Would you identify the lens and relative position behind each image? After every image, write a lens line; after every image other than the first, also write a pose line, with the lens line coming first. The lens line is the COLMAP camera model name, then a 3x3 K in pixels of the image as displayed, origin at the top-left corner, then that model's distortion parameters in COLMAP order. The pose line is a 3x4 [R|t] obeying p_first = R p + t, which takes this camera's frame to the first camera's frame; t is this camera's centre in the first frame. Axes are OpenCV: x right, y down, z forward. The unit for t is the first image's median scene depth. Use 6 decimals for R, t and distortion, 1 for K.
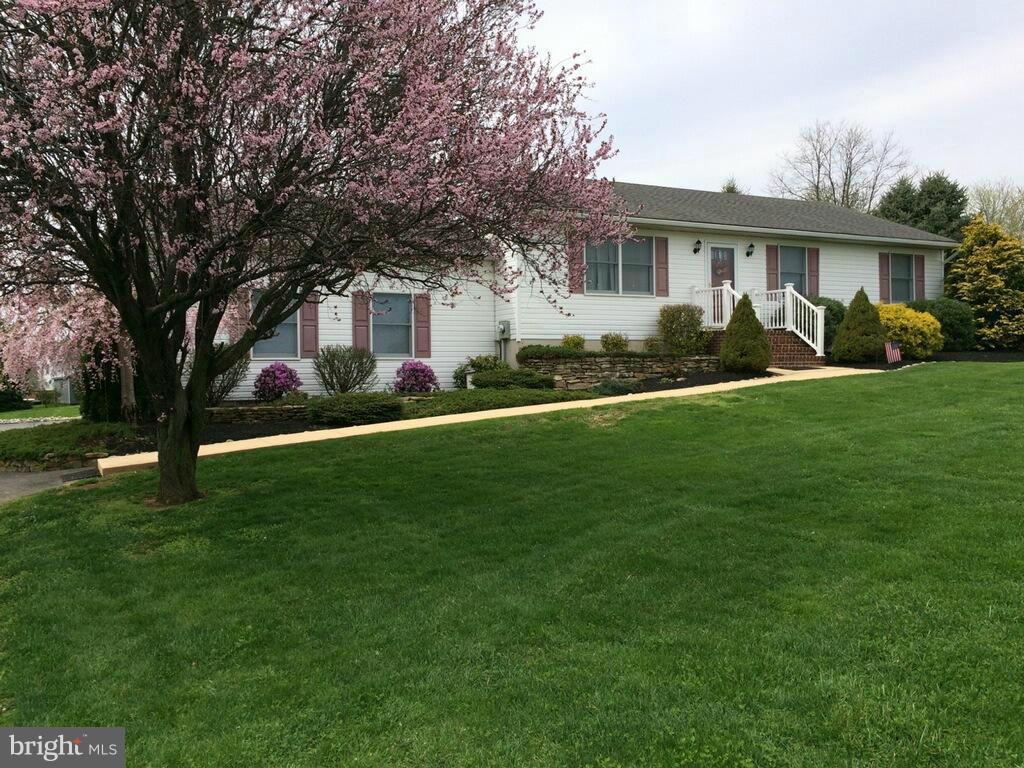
lens RADIAL K [[850.0, 0, 512.0], [0, 850.0, 384.0], [0, 0, 1]] dist [-0.006004, -0.001835]
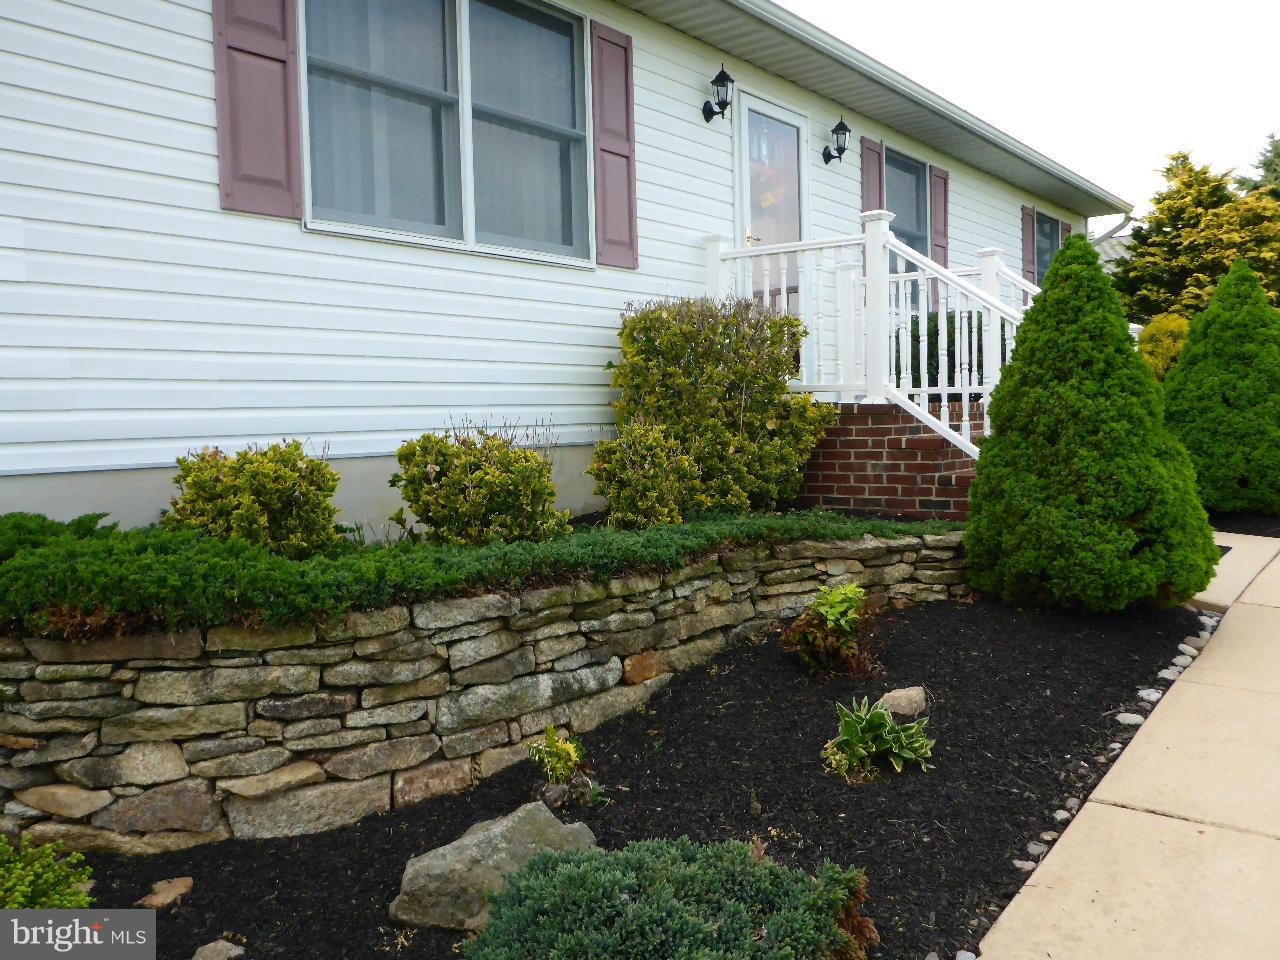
lens RADIAL K [[1062.5, 0, 640.0], [0, 1062.5, 480.0], [0, 0, 1]] dist [-0.006004, -0.001835]
pose [[0.908595, -0.033187, 0.416358, 0.054292], [0.016383, 0.998903, 0.043869, -0.059275], [-0.417357, -0.033038, 0.908142, 0.781750]]
